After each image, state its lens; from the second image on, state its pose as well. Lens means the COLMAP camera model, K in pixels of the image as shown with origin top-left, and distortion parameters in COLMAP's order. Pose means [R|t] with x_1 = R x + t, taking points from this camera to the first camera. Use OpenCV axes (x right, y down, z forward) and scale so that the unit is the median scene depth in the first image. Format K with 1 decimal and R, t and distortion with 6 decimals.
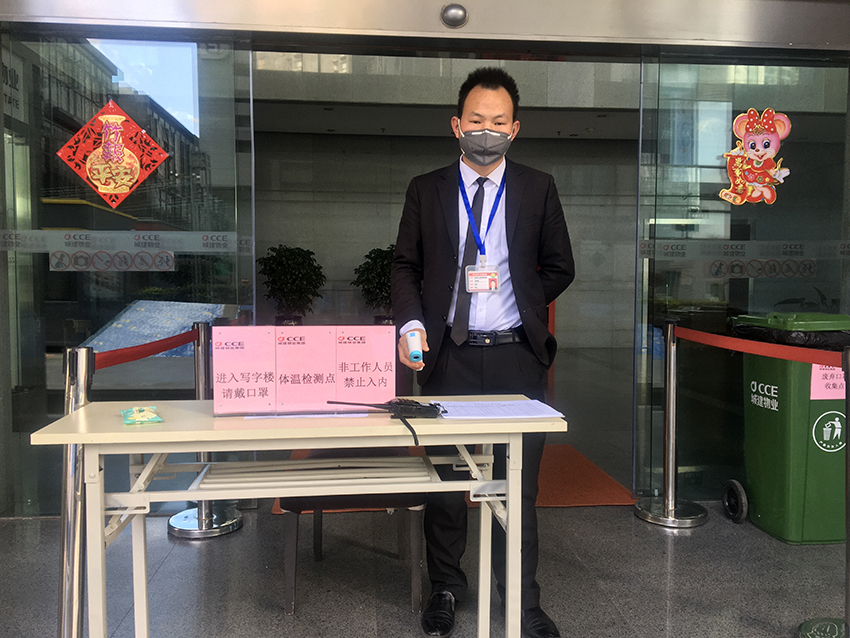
lens RADIAL K [[706.9, 0, 429.1], [0, 706.9, 324.5], [0, 0, 1]] dist [0.052668, -0.015995]
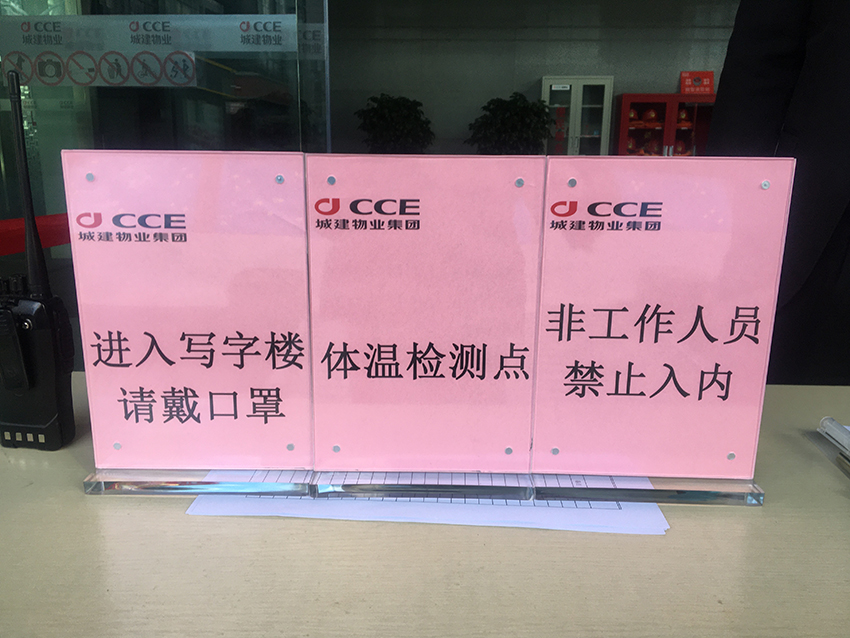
lens RADIAL K [[706.9, 0, 421.2], [0, 706.9, 321.2], [0, 0, 1]] dist [0.052668, -0.015995]
pose [[0.987588, 0.042060, -0.151333, -0.133575], [-0.014698, 0.984000, 0.177562, 0.015156], [0.156380, -0.173133, 0.972404, 0.740097]]
